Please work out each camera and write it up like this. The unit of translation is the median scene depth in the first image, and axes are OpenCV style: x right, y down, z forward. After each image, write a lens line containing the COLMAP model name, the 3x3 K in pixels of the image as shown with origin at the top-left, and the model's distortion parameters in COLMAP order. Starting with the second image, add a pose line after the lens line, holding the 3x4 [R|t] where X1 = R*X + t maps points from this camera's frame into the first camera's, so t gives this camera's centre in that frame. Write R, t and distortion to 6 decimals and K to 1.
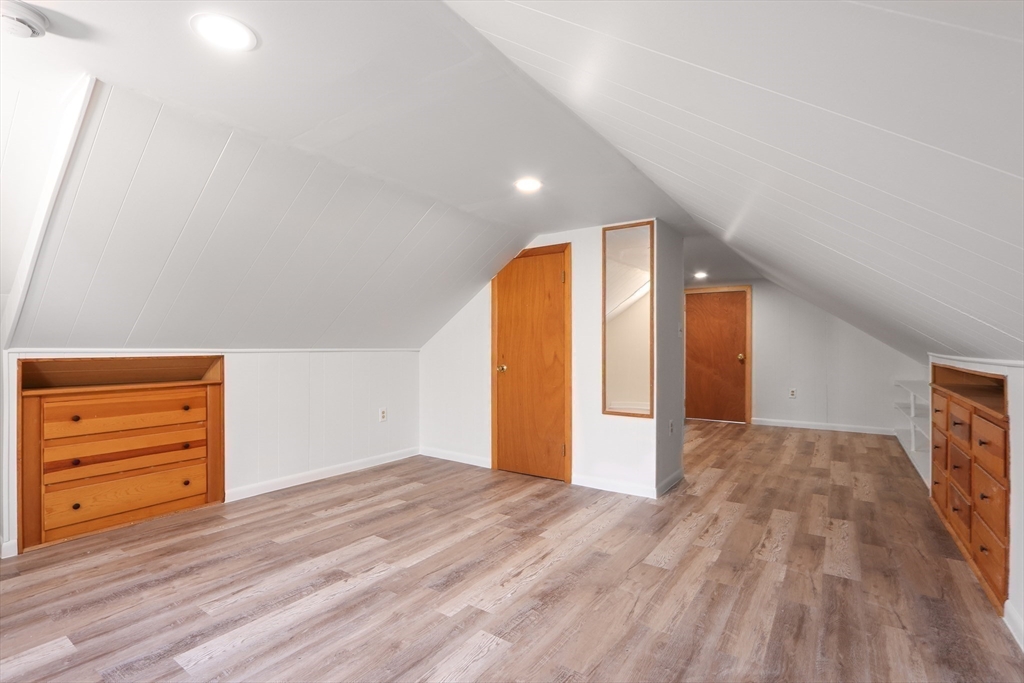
lens RADIAL K [[480.3, 0, 511.5], [0, 480.3, 346.2], [0, 0, 1]] dist [-0.022265, 0.000302]
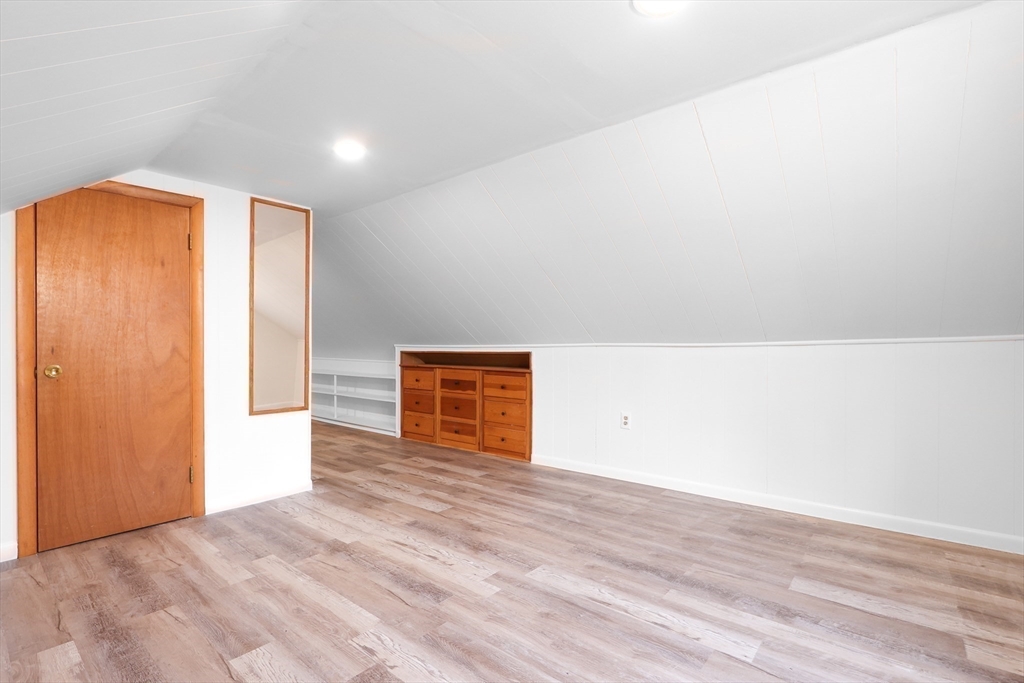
lens RADIAL K [[480.3, 0, 511.3], [0, 480.3, 341.8], [0, 0, 1]] dist [-0.022265, 0.000302]
pose [[0.084220, 0.009011, 0.996406, -0.778843], [0.003729, 0.999949, -0.009359, 0.025555], [-0.996440, 0.004504, 0.084182, 0.592064]]
